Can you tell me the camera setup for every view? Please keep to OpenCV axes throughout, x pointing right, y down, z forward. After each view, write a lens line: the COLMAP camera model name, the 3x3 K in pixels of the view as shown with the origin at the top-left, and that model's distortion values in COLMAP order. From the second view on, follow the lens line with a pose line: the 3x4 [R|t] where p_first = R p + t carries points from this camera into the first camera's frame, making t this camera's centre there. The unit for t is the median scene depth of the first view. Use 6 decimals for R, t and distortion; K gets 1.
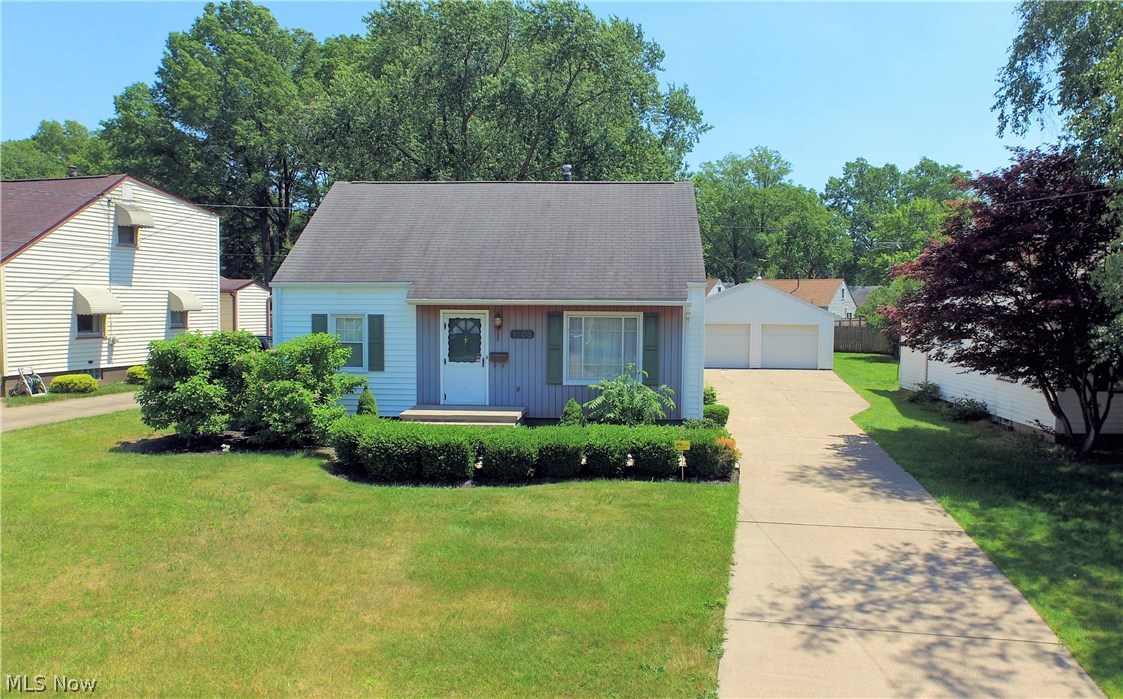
lens RADIAL K [[758.1, 0, 622.2], [0, 758.1, 336.3], [0, 0, 1]] dist [-0.135595, 0.104492]
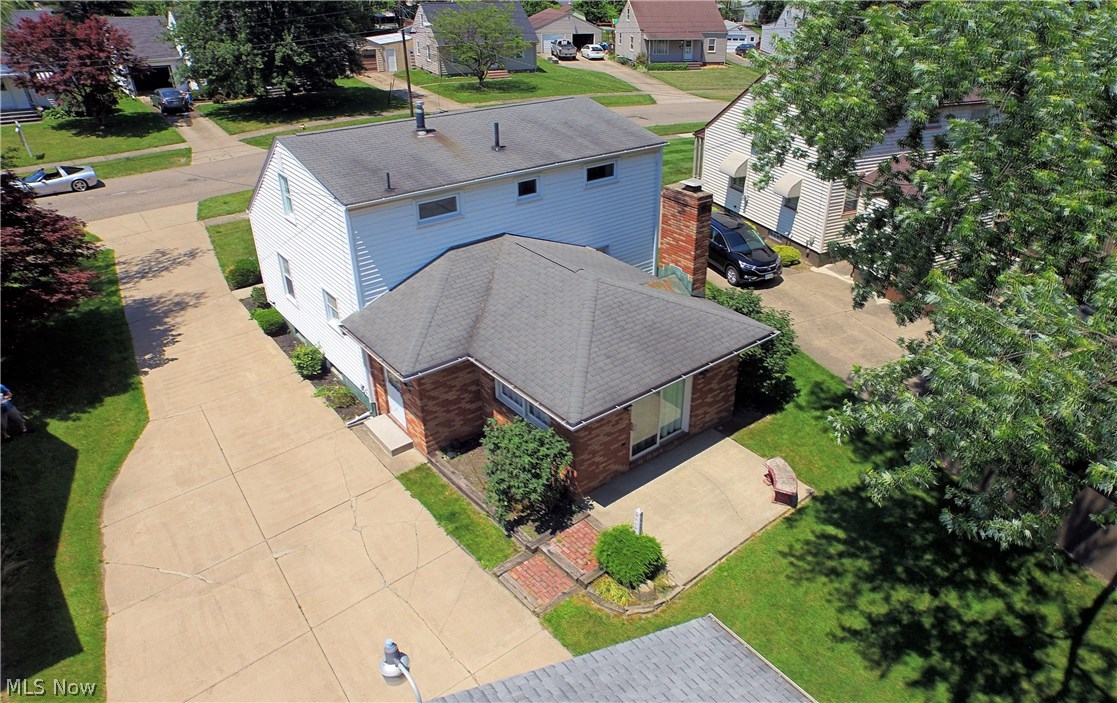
lens RADIAL K [[748.2, 0, 625.4], [0, 748.2, 351.8], [0, 0, 1]] dist [-0.122683, 0.096564]
pose [[-0.741455, 0.289549, -0.605315, 0.388198], [-0.065632, 0.866485, 0.494870, -0.432519], [0.667786, 0.406651, -0.623456, 1.932429]]
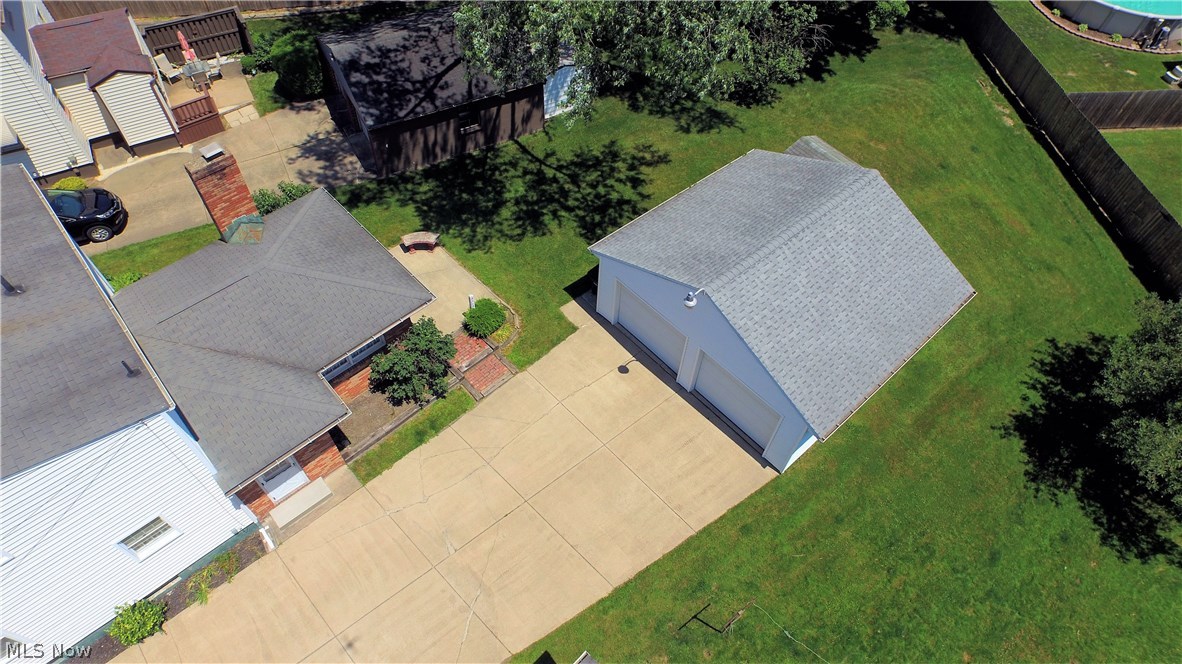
lens RADIAL K [[695.4, 0, 586.3], [0, 695.4, 325.4], [0, 0, 1]] dist [-0.125960, 0.091547]
pose [[0.683841, 0.577007, -0.446570, 0.589446], [-0.052048, 0.649067, 0.758949, -0.704180], [0.727773, -0.495757, 0.473891, 1.222311]]
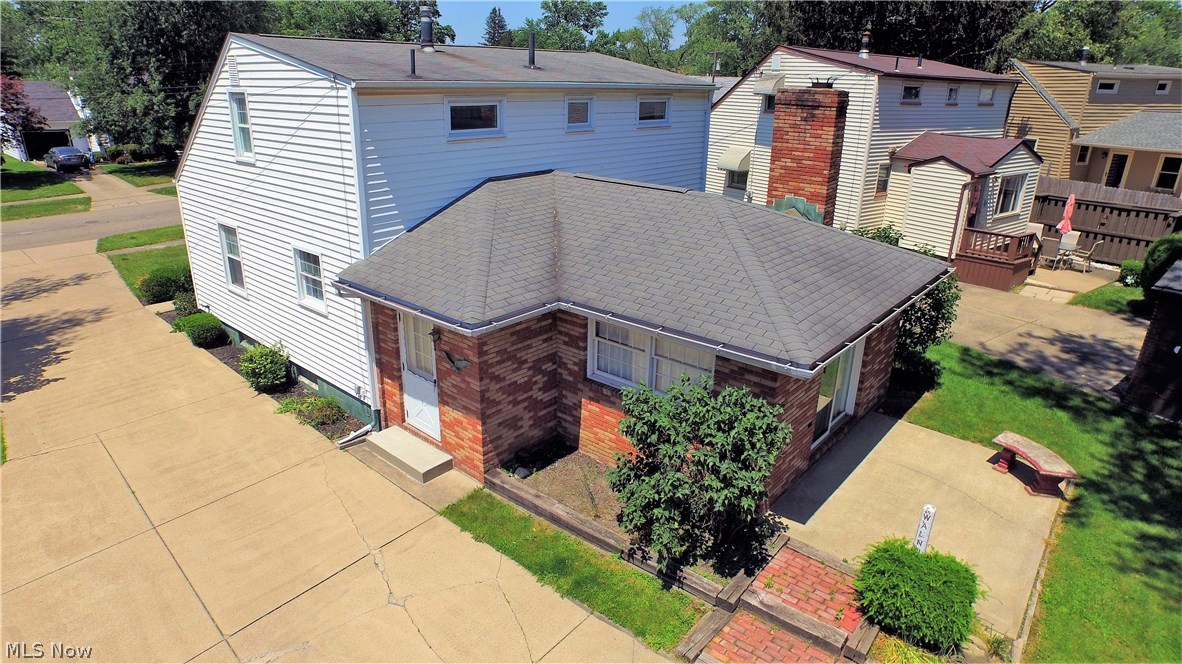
lens RADIAL K [[695.4, 0, 586.3], [0, 695.4, 325.4], [0, 0, 1]] dist [-0.125960, 0.091547]
pose [[-0.655373, 0.228229, -0.719999, 0.361583], [-0.057007, 0.935589, 0.348458, -0.182095], [0.753151, 0.269415, -0.600149, 1.635101]]
